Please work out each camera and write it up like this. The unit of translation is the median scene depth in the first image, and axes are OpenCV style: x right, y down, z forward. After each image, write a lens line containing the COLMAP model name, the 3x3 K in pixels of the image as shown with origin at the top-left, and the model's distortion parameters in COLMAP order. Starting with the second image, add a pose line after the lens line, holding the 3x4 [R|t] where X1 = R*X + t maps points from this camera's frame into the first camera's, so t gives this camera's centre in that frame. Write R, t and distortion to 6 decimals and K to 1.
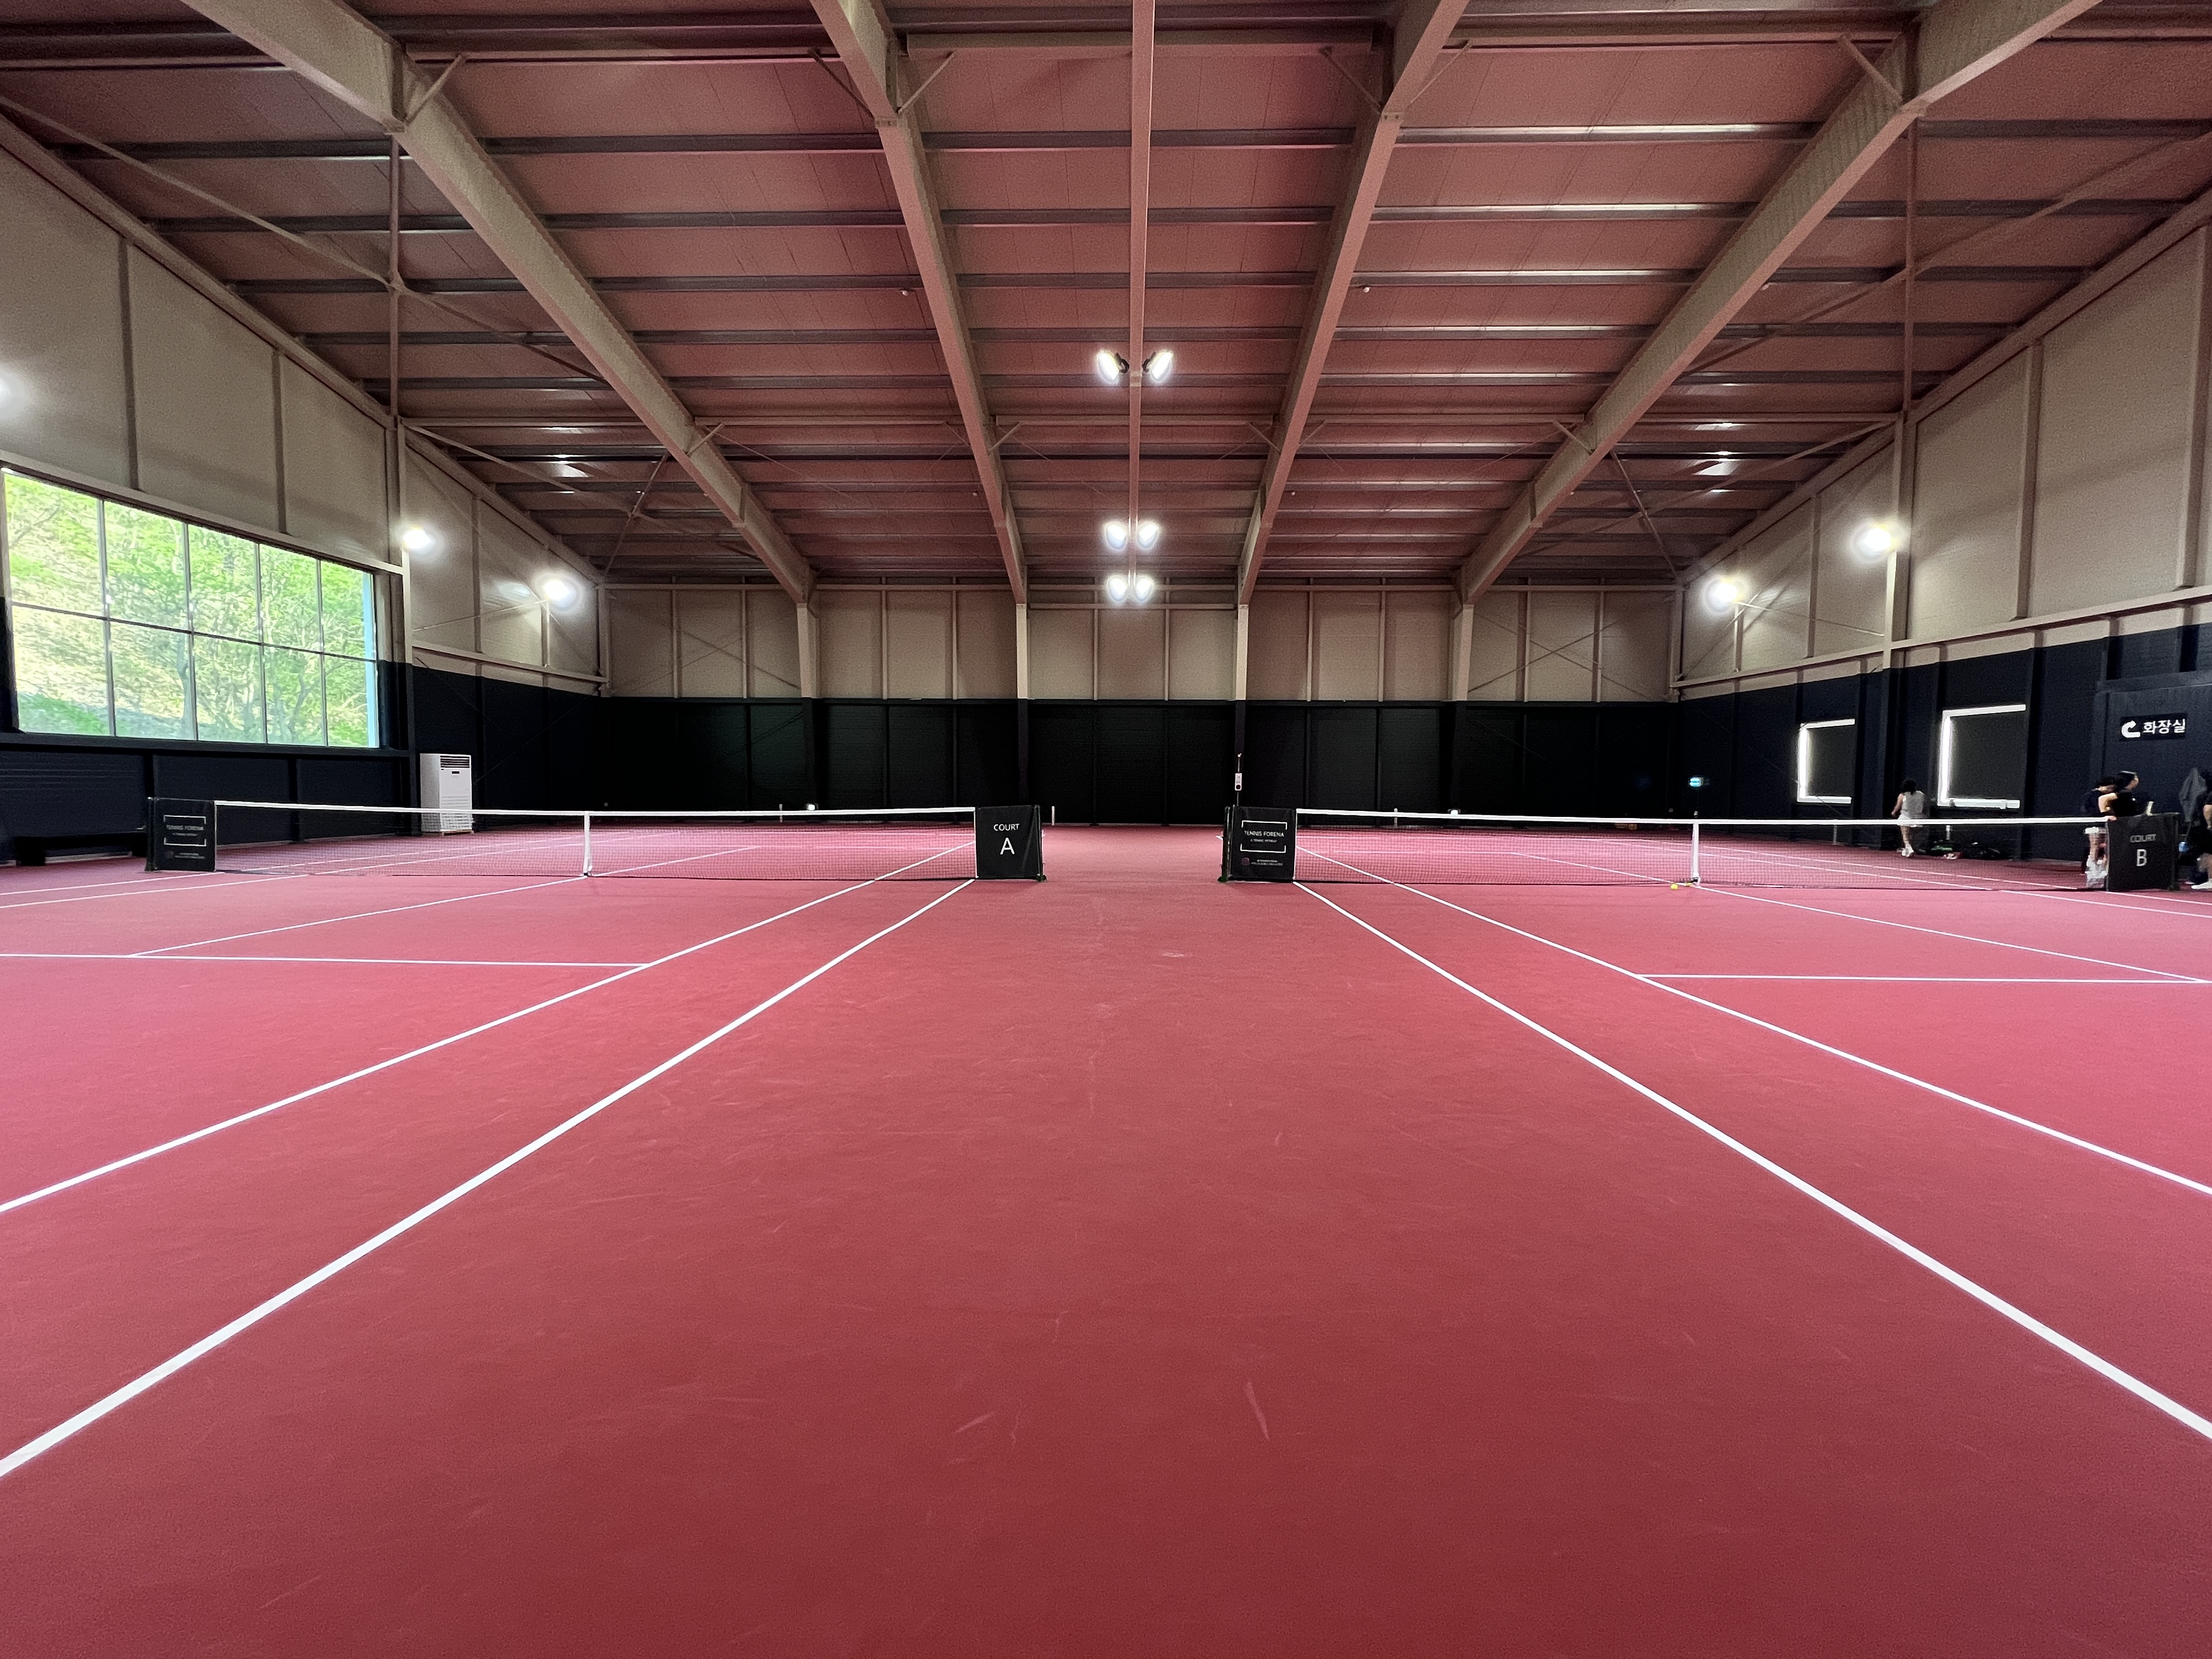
lens RADIAL K [[971.9, 0, 1103.2], [0, 971.9, 834.3], [0, 0, 1]] dist [0.001887, 0.000625]
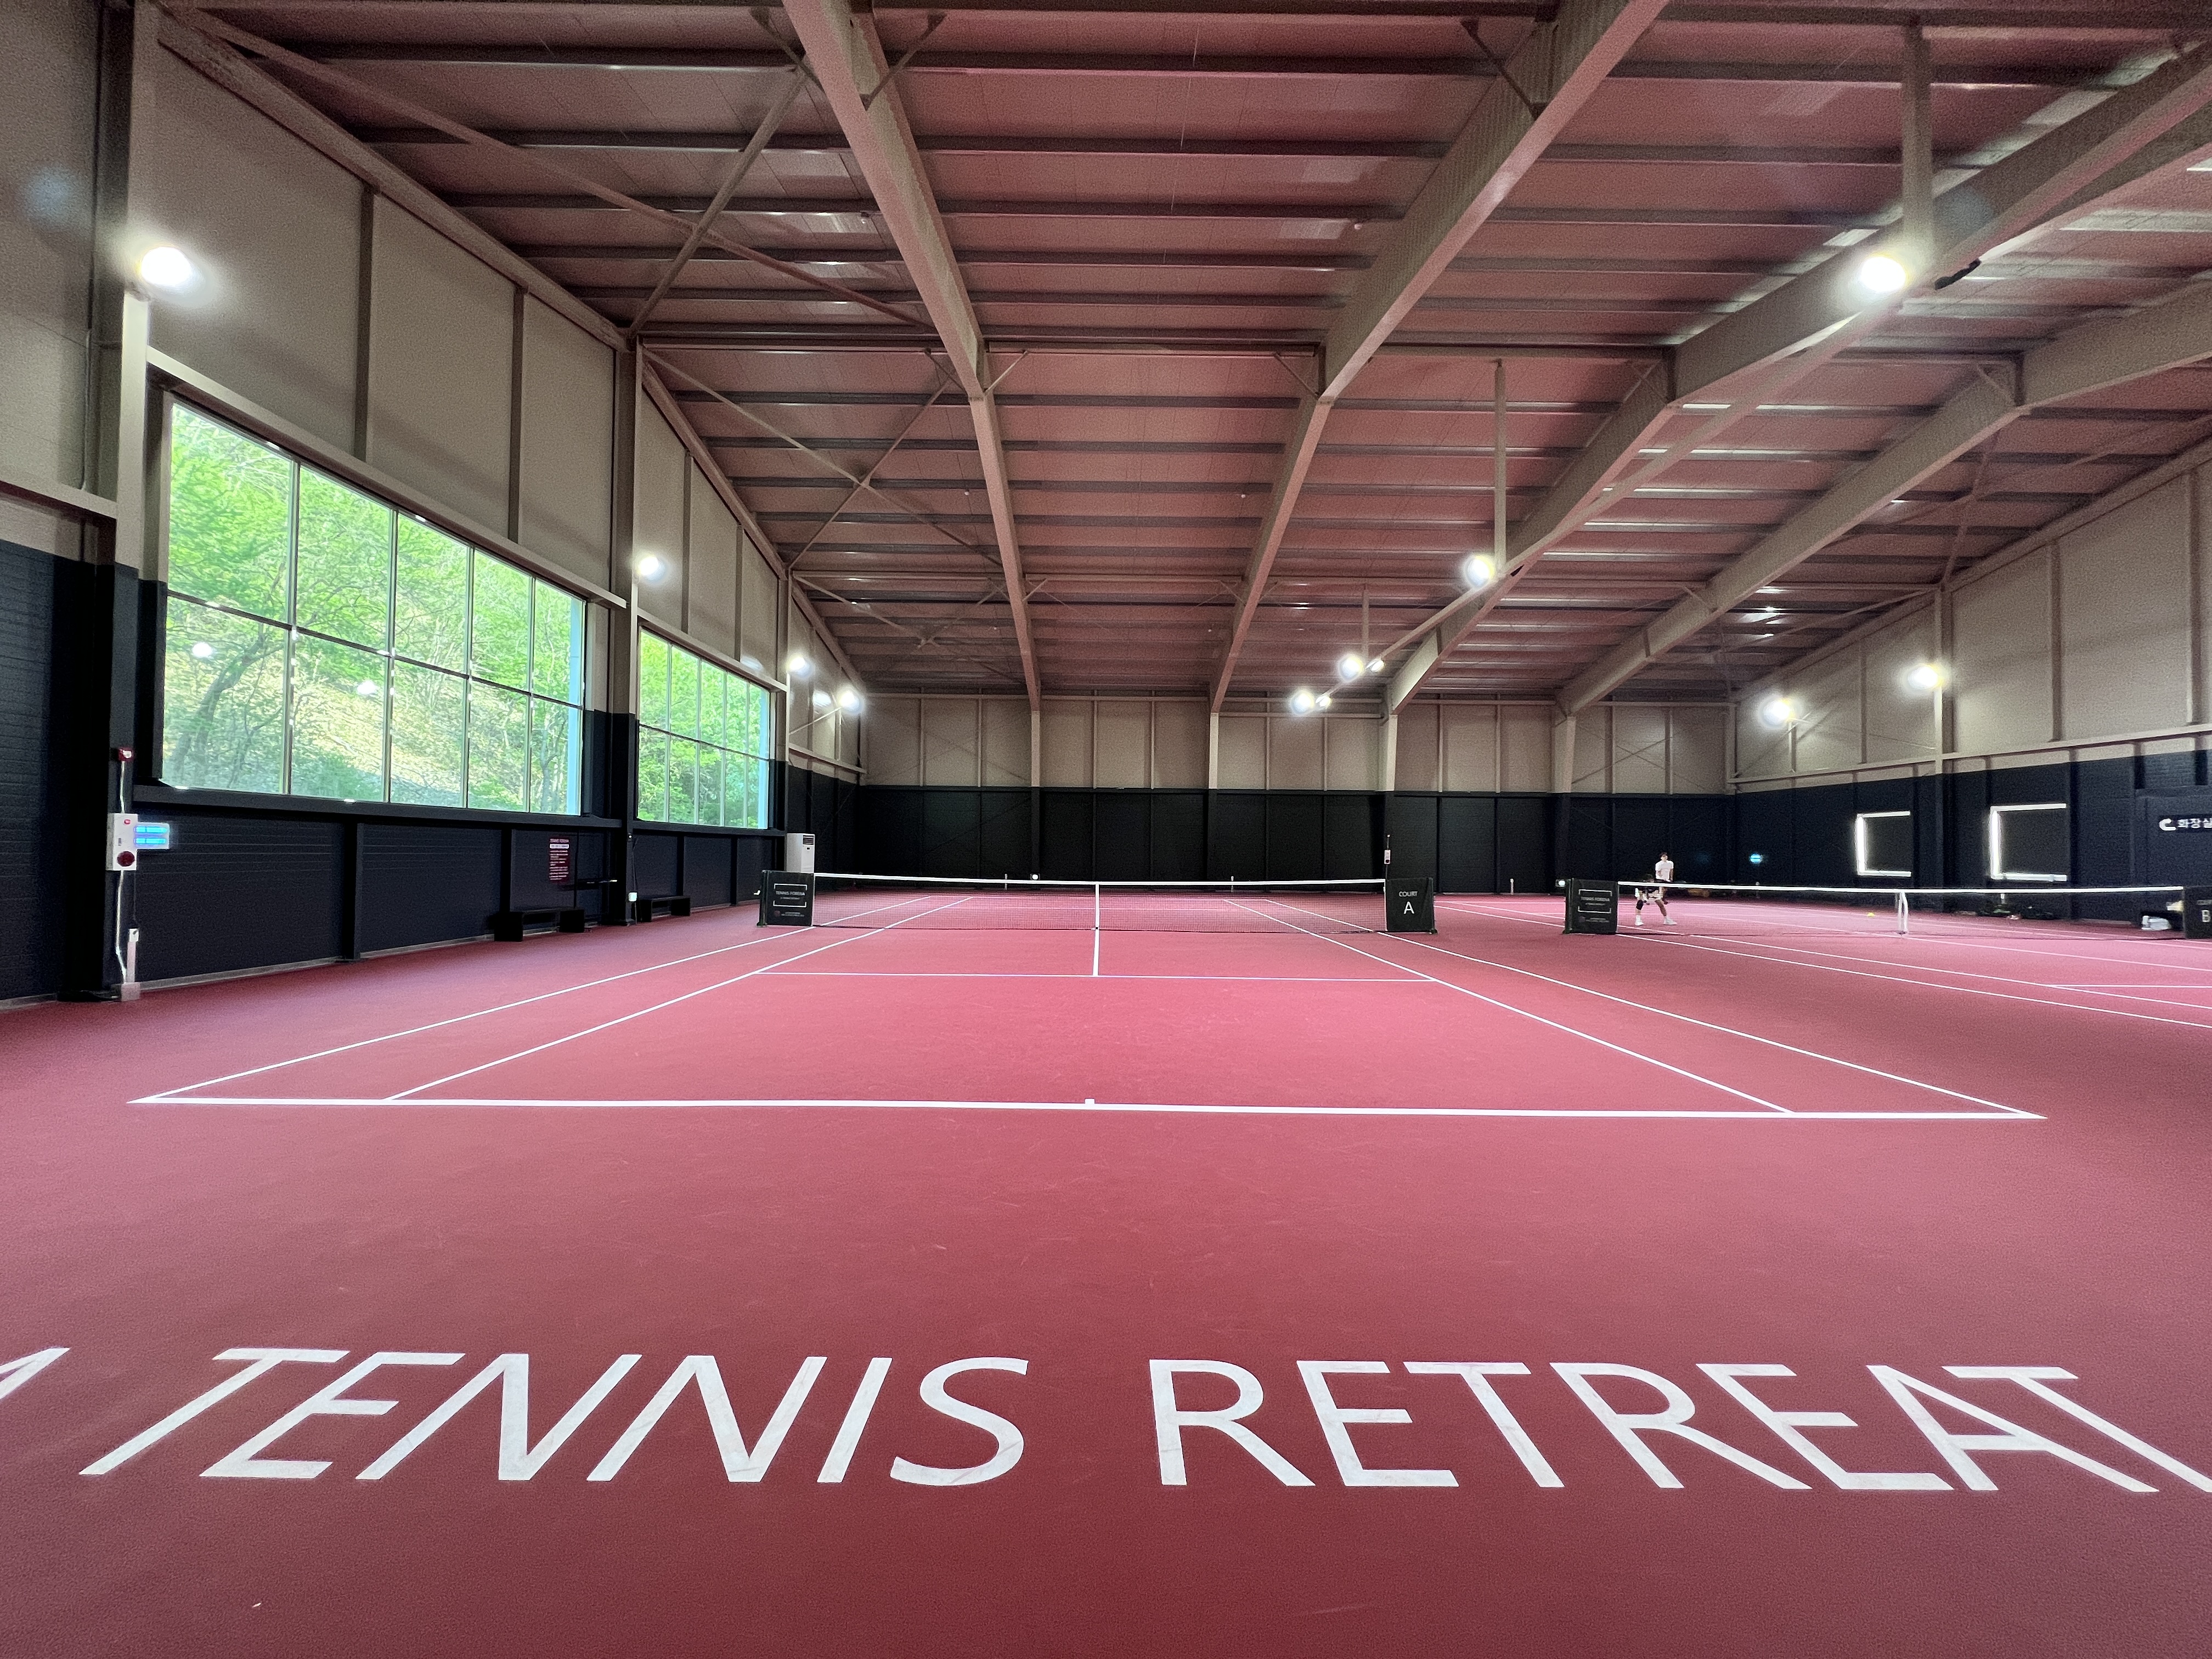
lens RADIAL K [[885.1, 0, 1102.6], [0, 885.1, 834.4], [0, 0, 1]] dist [0.001106, -0.000357]
pose [[0.999449, 0.004027, 0.032958, -0.339612], [-0.001591, 0.997287, -0.073595, 0.000760], [-0.033165, 0.073502, 0.996743, -0.138308]]
